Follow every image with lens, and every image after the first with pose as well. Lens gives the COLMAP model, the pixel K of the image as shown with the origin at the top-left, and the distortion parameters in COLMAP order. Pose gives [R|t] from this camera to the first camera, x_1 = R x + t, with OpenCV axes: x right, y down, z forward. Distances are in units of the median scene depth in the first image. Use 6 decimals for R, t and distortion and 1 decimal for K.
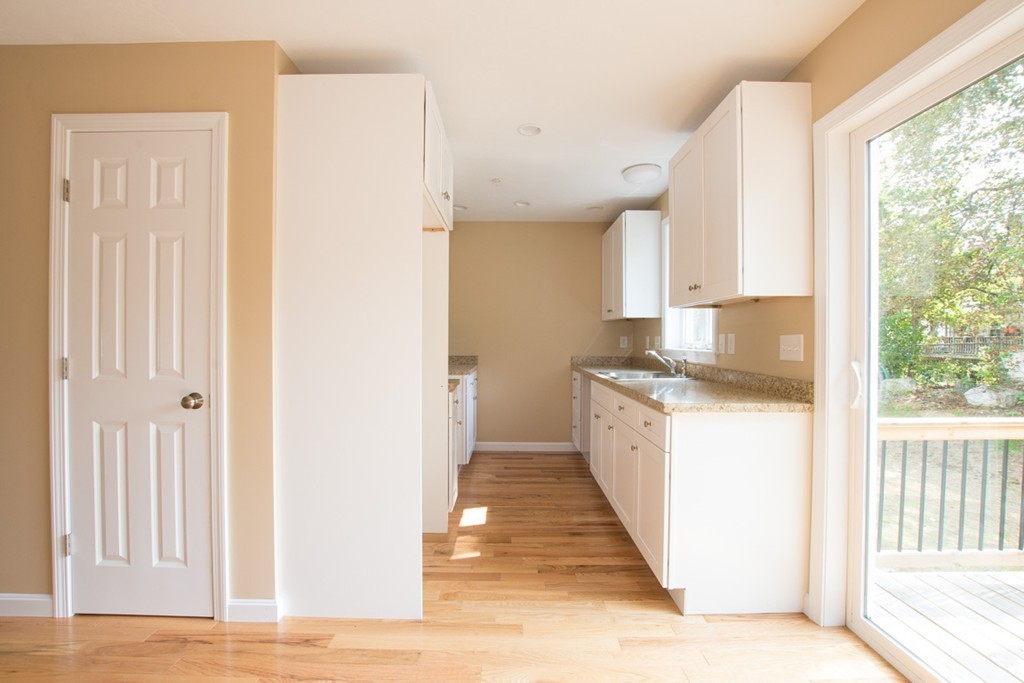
lens RADIAL K [[455.8, 0, 514.5], [0, 455.8, 340.7], [0, 0, 1]] dist [-0.028179, 0.003517]
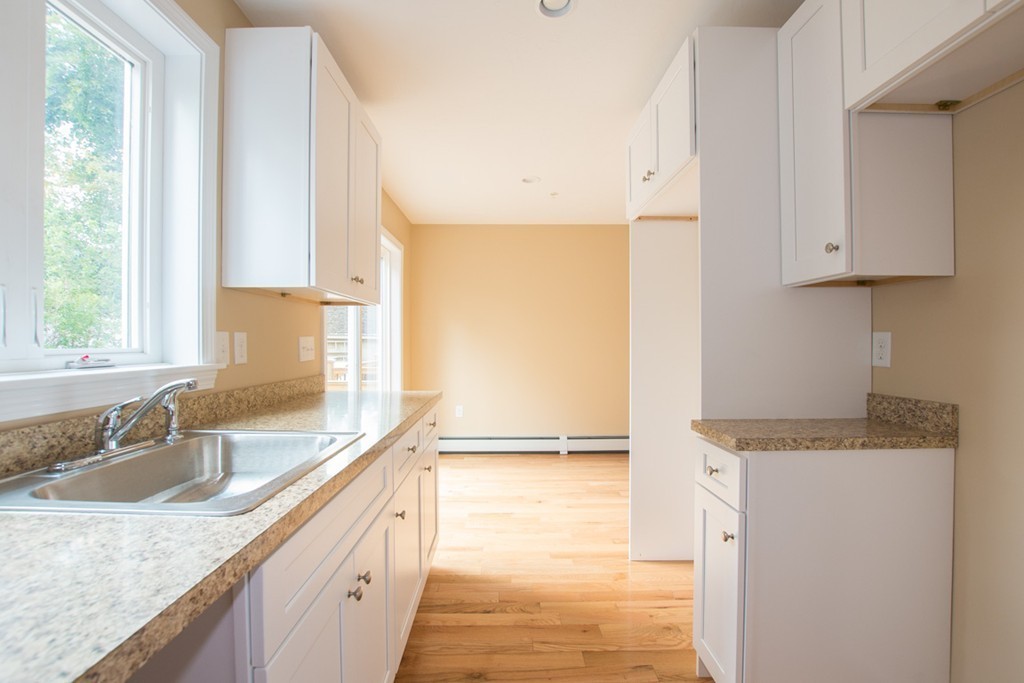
lens RADIAL K [[455.8, 0, 490.8], [0, 455.8, 343.2], [0, 0, 1]] dist [-0.028179, 0.003517]
pose [[-0.999046, -0.007233, 0.043056, 0.090879], [-0.006884, 0.999942, 0.008264, -0.006680], [-0.043113, 0.007959, -0.999038, 1.496723]]
